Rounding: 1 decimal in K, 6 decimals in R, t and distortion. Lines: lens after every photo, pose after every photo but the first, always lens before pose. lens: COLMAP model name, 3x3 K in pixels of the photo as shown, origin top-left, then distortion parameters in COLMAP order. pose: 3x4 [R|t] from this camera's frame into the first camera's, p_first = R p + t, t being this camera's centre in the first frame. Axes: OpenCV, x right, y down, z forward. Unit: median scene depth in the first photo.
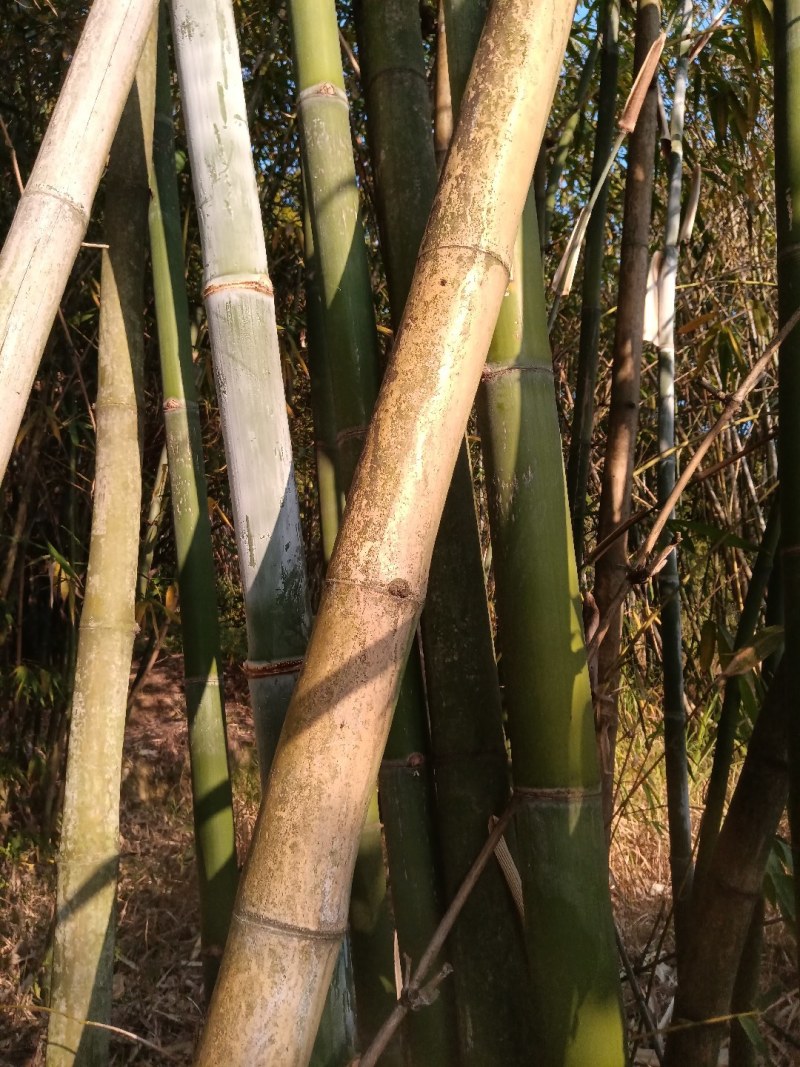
lens RADIAL K [[864.0, 0, 400.0], [0, 864.0, 533.5], [0, 0, 1]] dist [0.074723, -0.146020]
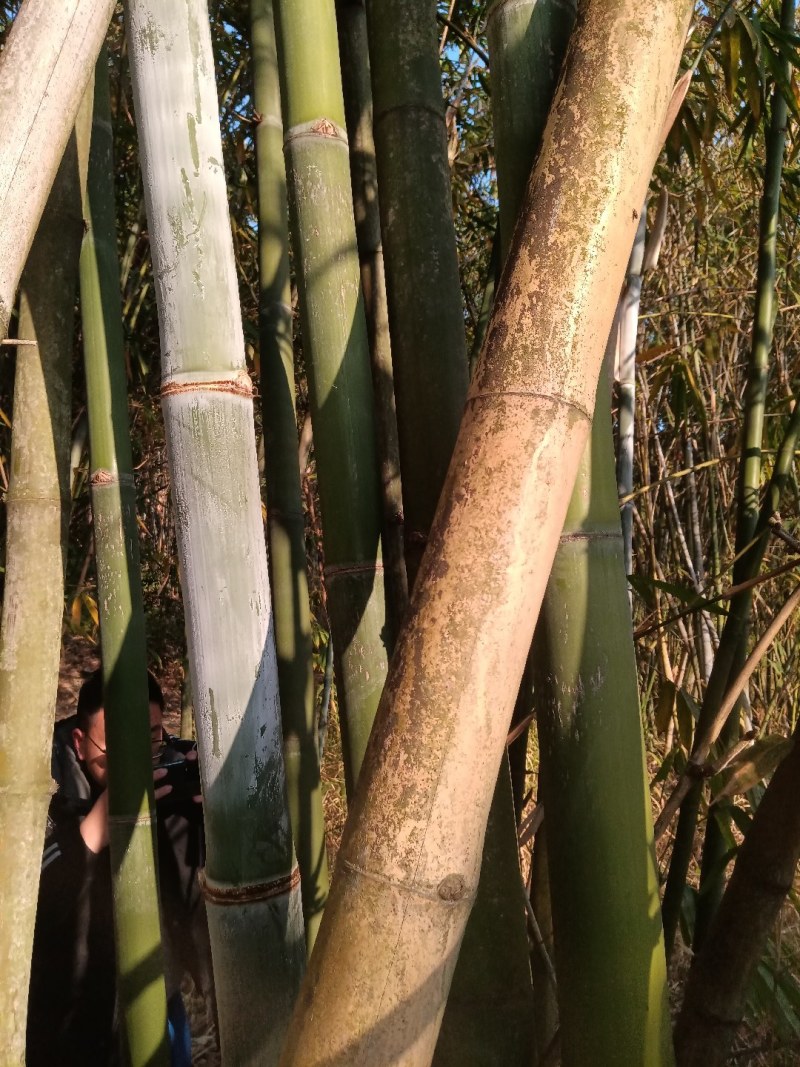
lens RADIAL K [[864.0, 0, 400.0], [0, 864.0, 533.5], [0, 0, 1]] dist [0.074723, -0.146020]
pose [[0.994320, 0.032565, 0.101328, -0.105434], [-0.034890, 0.999165, 0.021257, -0.203187], [-0.100552, -0.024672, 0.994626, 0.252309]]
